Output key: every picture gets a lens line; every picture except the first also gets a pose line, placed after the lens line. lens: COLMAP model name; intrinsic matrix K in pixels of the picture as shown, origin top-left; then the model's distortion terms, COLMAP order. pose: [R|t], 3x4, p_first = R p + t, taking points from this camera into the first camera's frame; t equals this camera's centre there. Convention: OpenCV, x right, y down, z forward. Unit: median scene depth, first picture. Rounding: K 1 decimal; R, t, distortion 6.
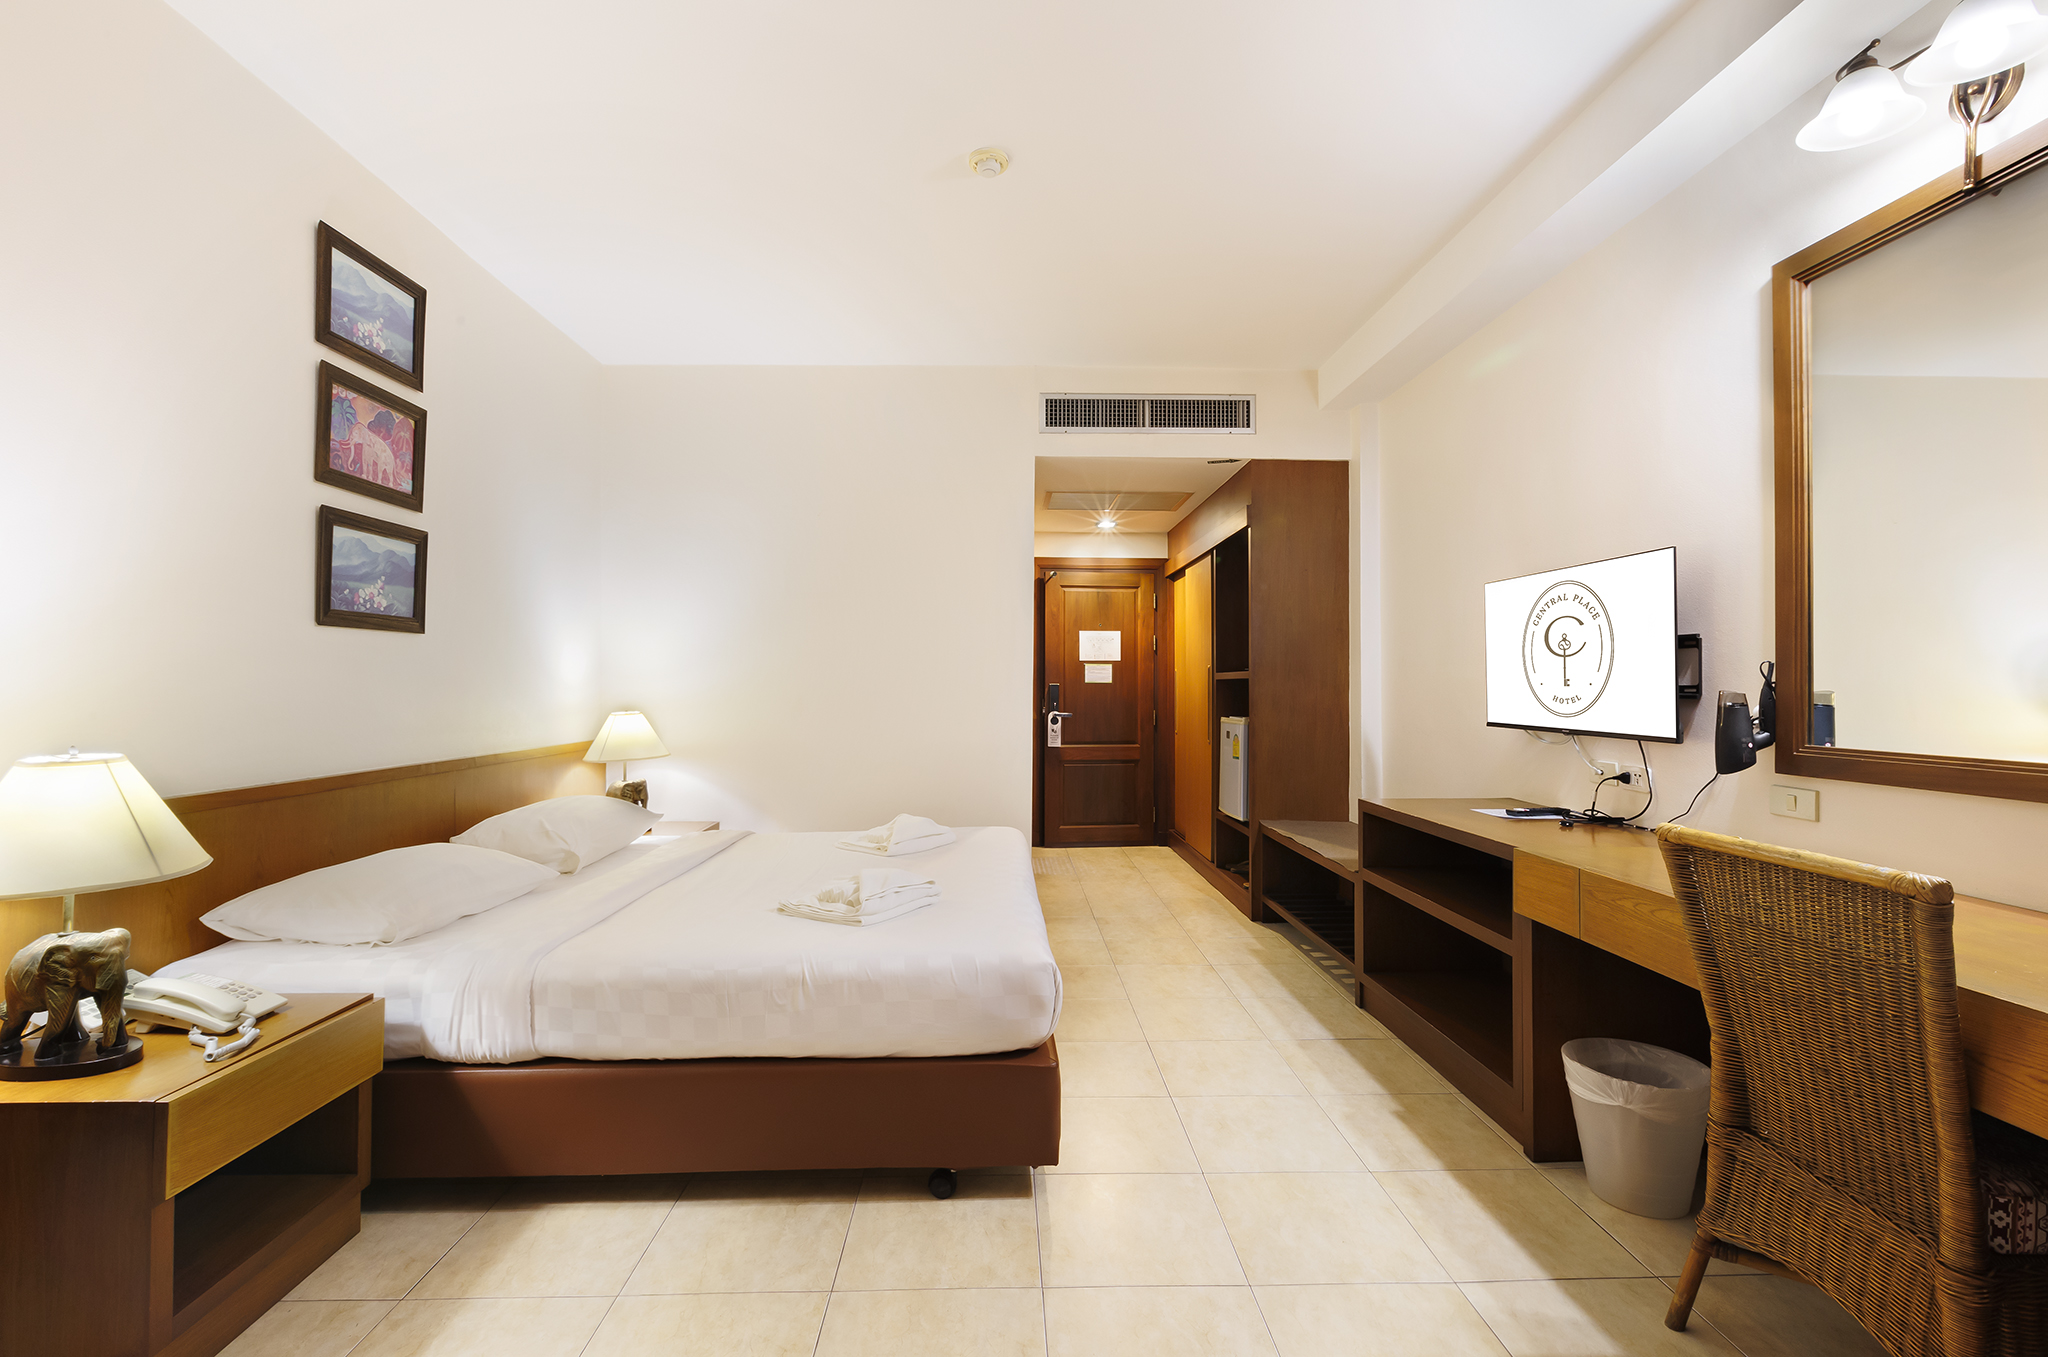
lens RADIAL K [[947.8, 0, 1024.4], [0, 947.8, 670.6], [0, 0, 1]] dist [-0.002662, 0.000274]
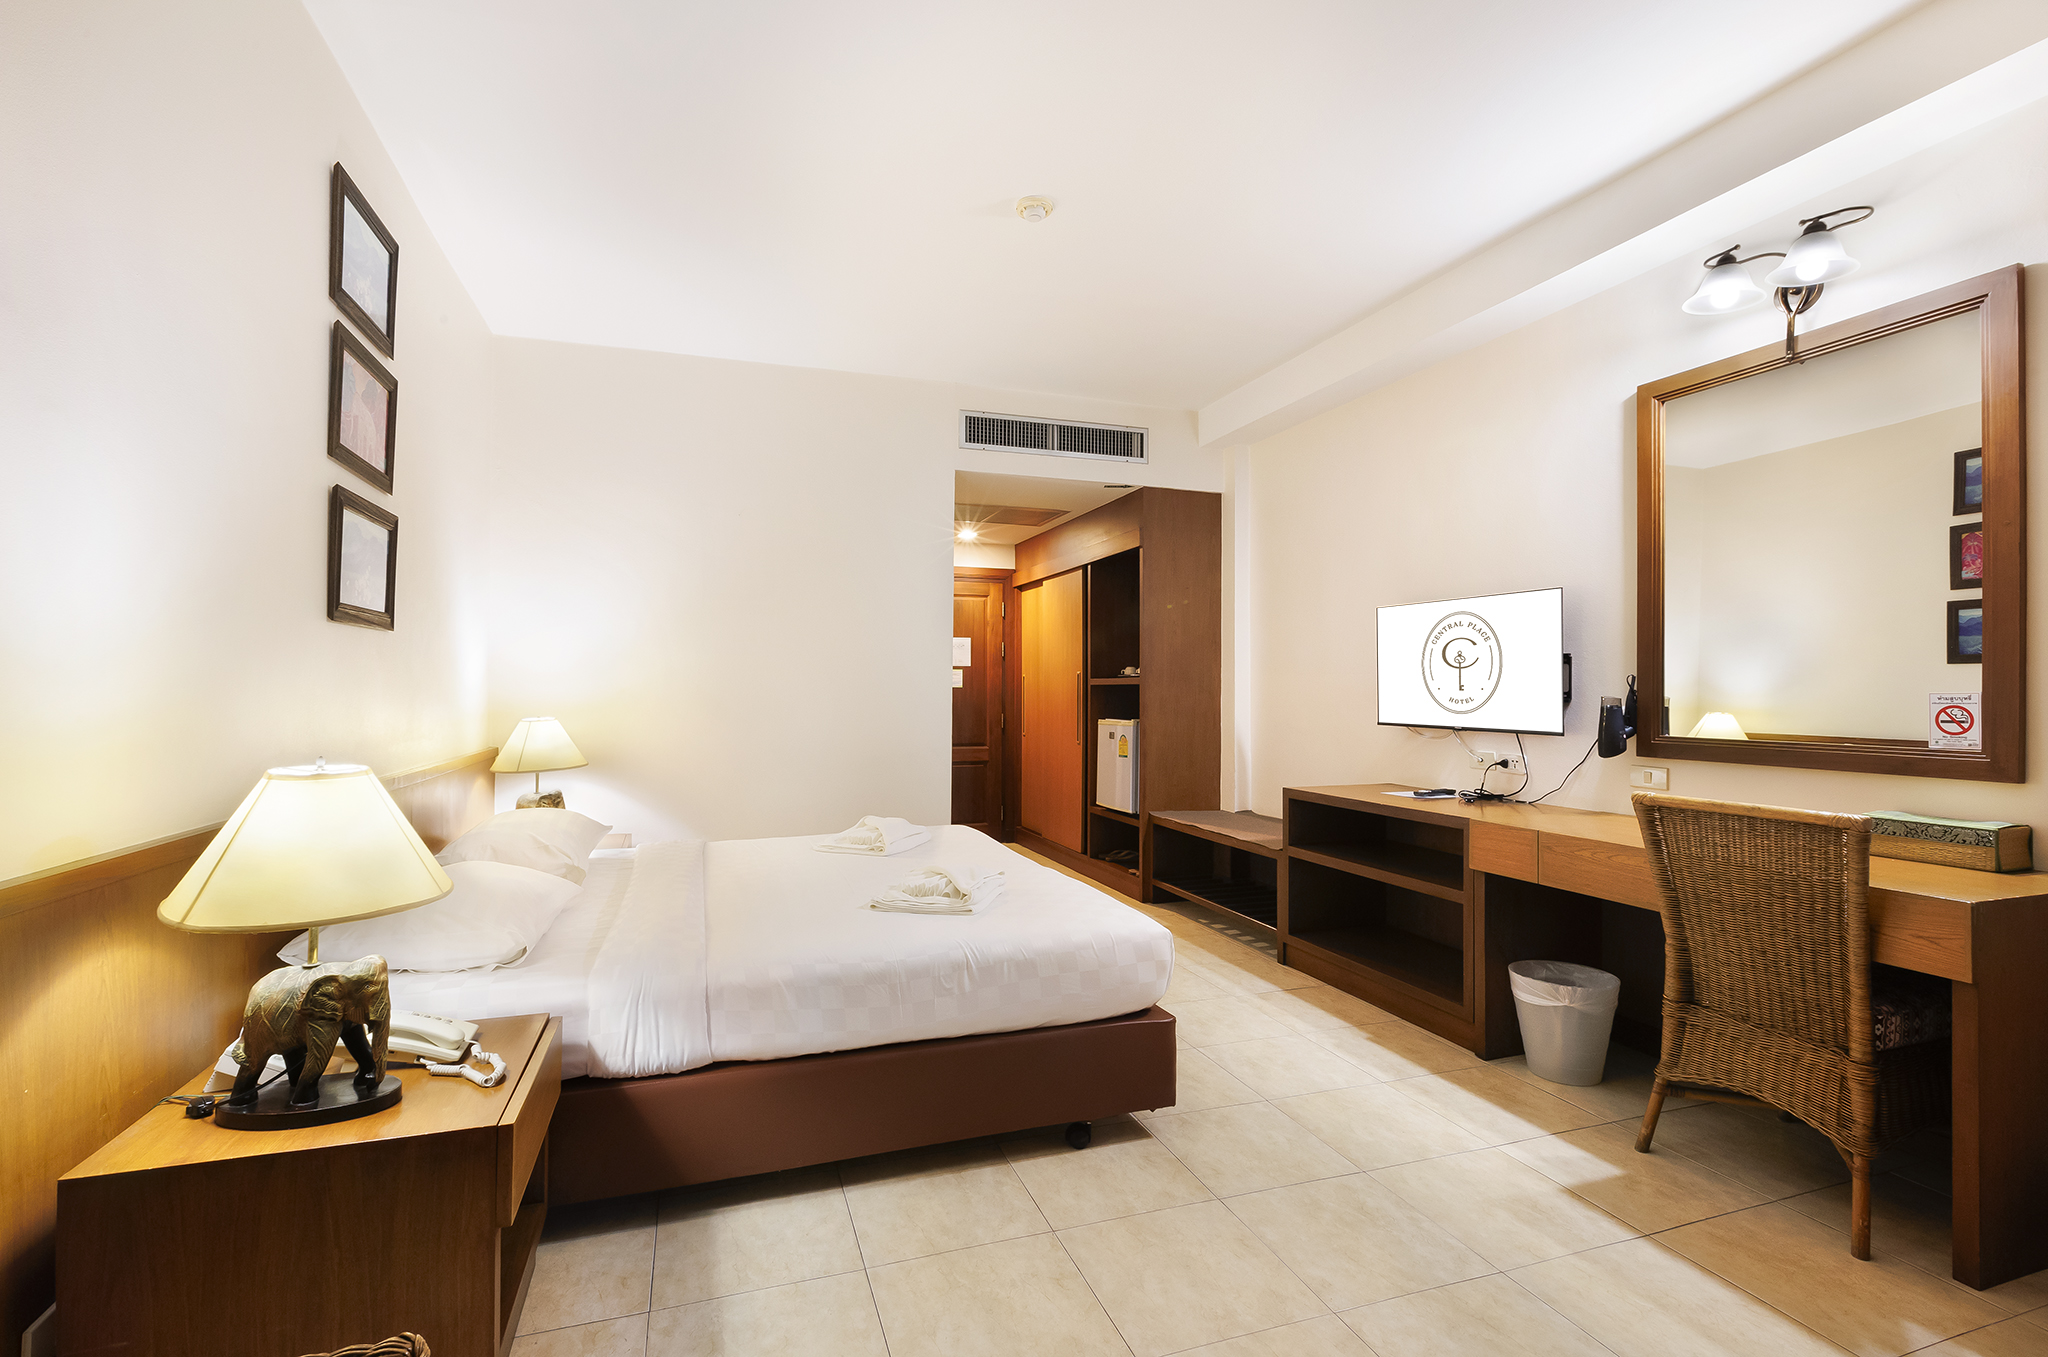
lens RADIAL K [[949.7, 0, 1042.0], [0, 949.7, 677.7], [0, 0, 1]] dist [-0.000940, 0.000159]
pose [[0.953377, 0.006612, 0.301710, -0.363754], [-0.007688, 0.999968, 0.002380, -0.002087], [-0.301684, -0.004588, 0.953397, -0.043015]]
